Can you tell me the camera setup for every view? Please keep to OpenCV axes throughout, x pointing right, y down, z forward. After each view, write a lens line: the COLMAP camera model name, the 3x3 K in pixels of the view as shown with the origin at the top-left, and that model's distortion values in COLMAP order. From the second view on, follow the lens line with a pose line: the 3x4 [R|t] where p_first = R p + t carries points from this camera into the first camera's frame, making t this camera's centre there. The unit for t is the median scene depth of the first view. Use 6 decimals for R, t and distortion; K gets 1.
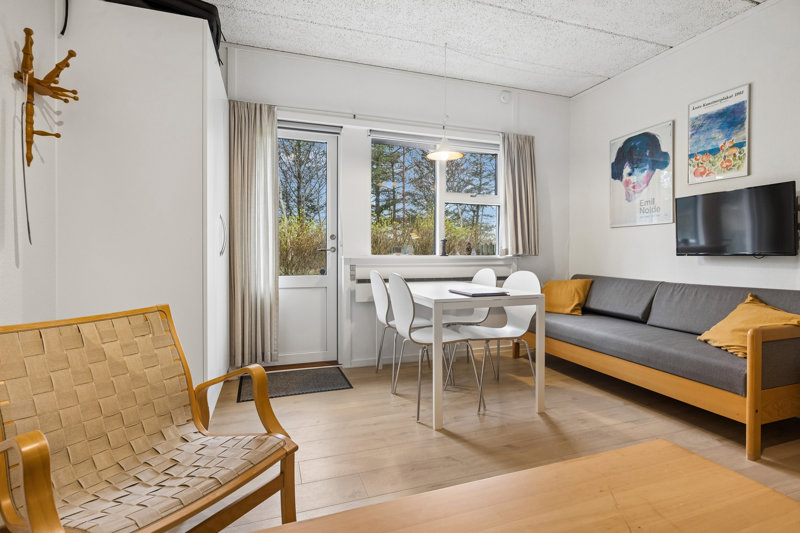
lens RADIAL K [[398.2, 0, 402.4], [0, 398.2, 256.3], [0, 0, 1]] dist [-0.000358, -0.000224]
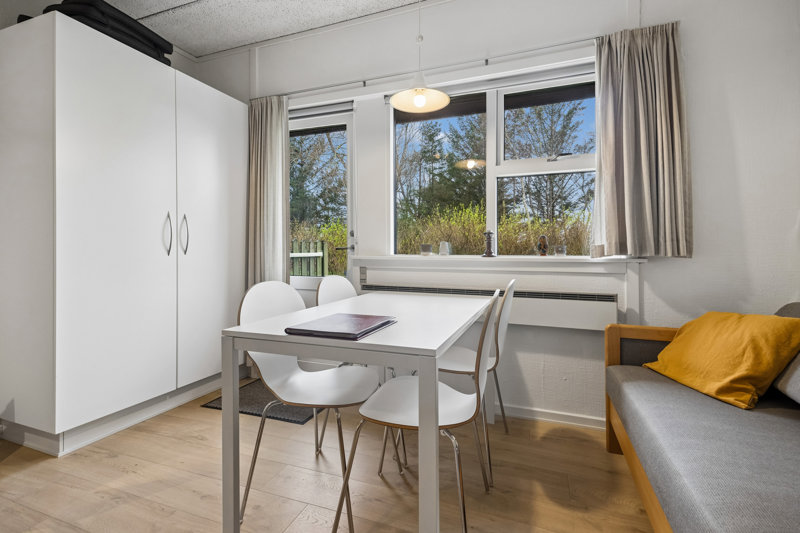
lens RADIAL K [[368.7, 0, 402.8], [0, 368.7, 247.8], [0, 0, 1]] dist [0.026787, -0.000369]
pose [[0.766307, -0.006146, -0.642445, 0.418188], [-0.005878, 0.999845, -0.016577, -0.004853], [0.642447, 0.016480, 0.766153, 0.470559]]
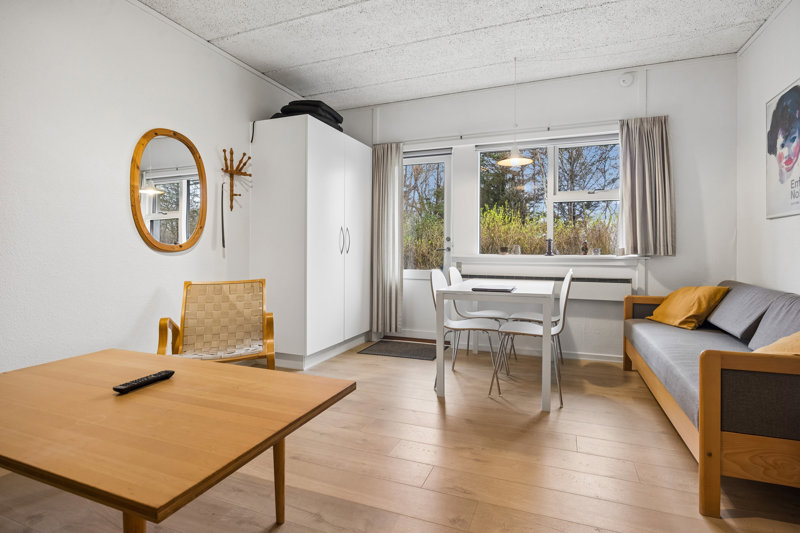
lens RADIAL K [[392.8, 0, 406.4], [0, 392.8, 252.7], [0, 0, 1]] dist [-0.001015, -0.000006]
pose [[0.758624, 0.004422, -0.651513, 0.514900], [-0.008486, 0.999959, -0.003094, -0.001987], [0.651473, 0.007876, 0.758631, 0.007788]]
